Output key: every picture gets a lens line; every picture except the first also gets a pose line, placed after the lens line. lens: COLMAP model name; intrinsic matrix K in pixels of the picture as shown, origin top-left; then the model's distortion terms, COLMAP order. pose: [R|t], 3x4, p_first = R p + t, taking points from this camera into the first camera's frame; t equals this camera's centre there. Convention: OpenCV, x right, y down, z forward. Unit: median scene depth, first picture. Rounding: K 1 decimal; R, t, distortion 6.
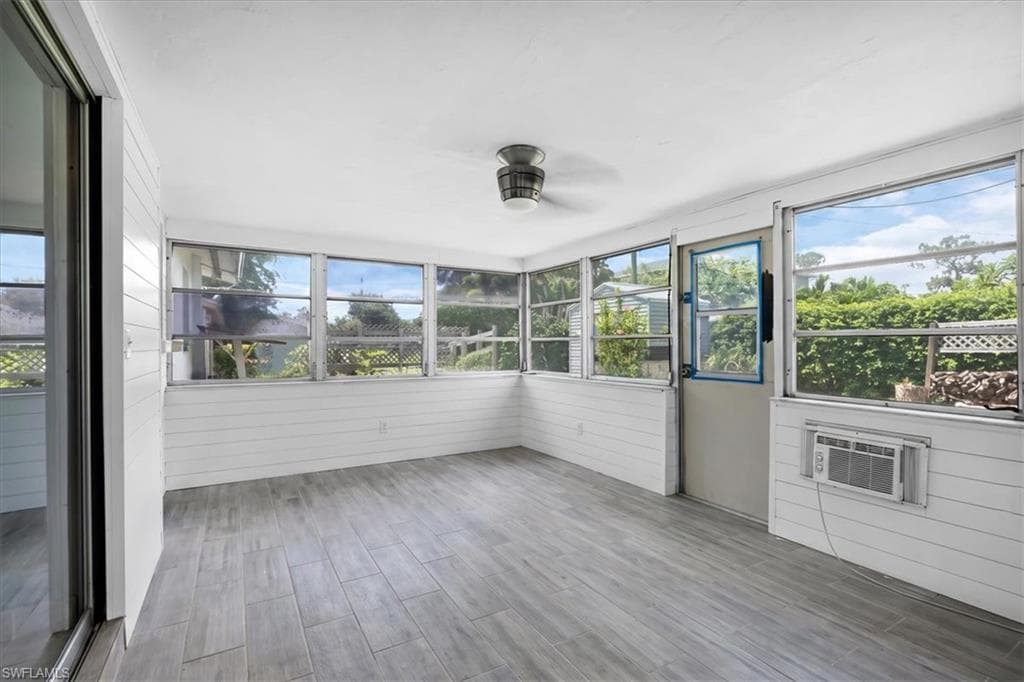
lens RADIAL K [[471.5, 0, 506.8], [0, 471.5, 340.1], [0, 0, 1]] dist [-0.003530, 0.001253]
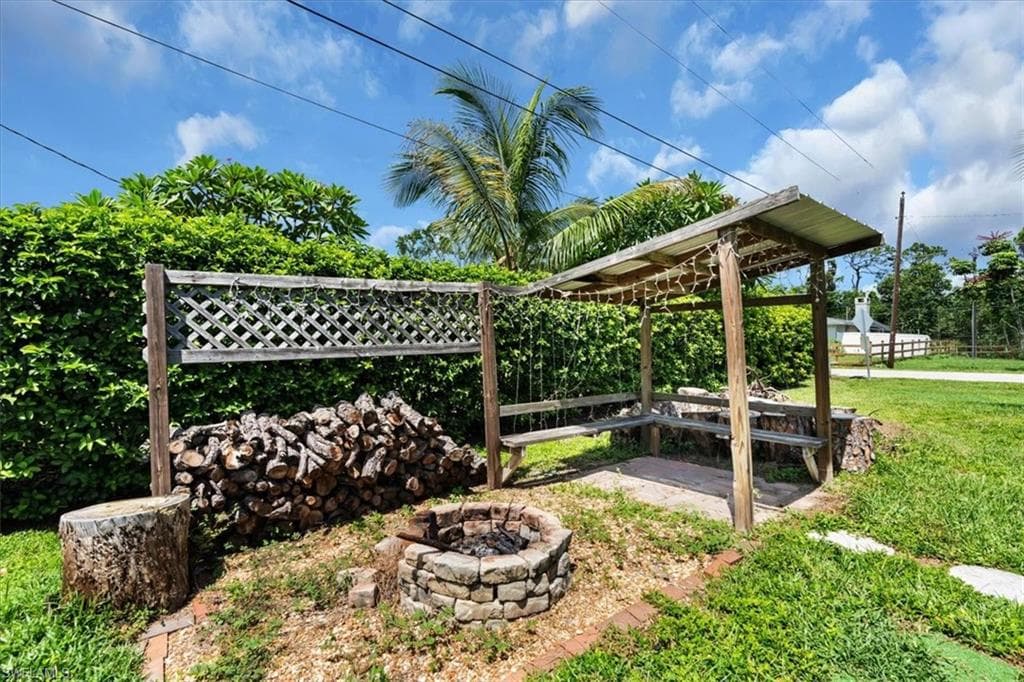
lens RADIAL K [[471.5, 0, 506.8], [0, 471.5, 340.1], [0, 0, 1]] dist [-0.003530, 0.001253]
pose [[-0.160755, 0.014663, 0.986885, 0.523988], [-0.000264, 0.999889, -0.014899, 0.014016], [-0.986994, -0.002656, -0.160733, 0.754816]]
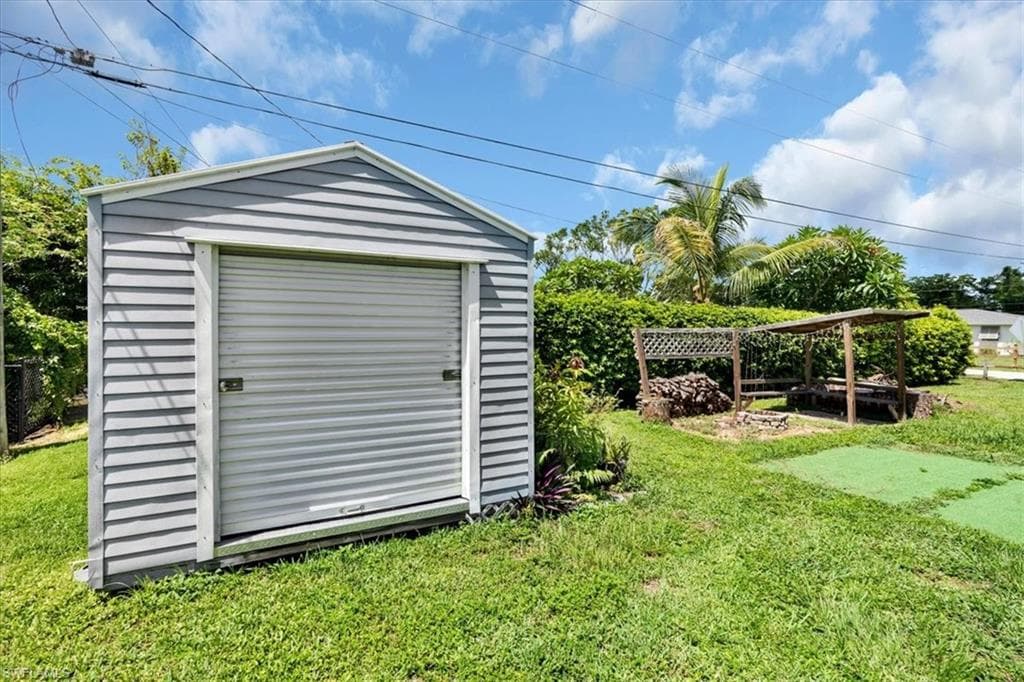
lens RADIAL K [[468.7, 0, 507.5], [0, 468.7, 328.9], [0, 0, 1]] dist [-0.000311, 0.000795]
pose [[0.097423, 0.008471, 0.995207, -0.054120], [-0.024435, 0.999683, -0.006118, -0.020471], [-0.994943, -0.023722, 0.097599, 1.067711]]
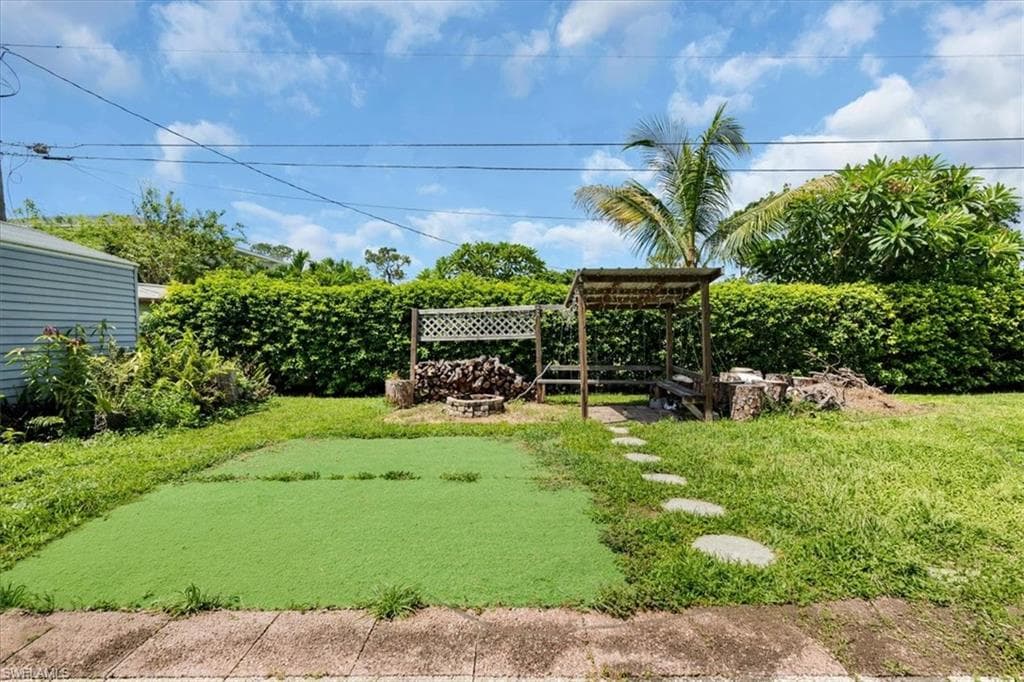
lens RADIAL K [[468.7, 0, 507.5], [0, 468.7, 328.9], [0, 0, 1]] dist [-0.000311, 0.000795]
pose [[0.520152, 0.003977, 0.854064, 0.195003], [-0.002890, 0.999992, -0.002896, 0.003896], [-0.854069, -0.000962, 0.520159, 0.333505]]
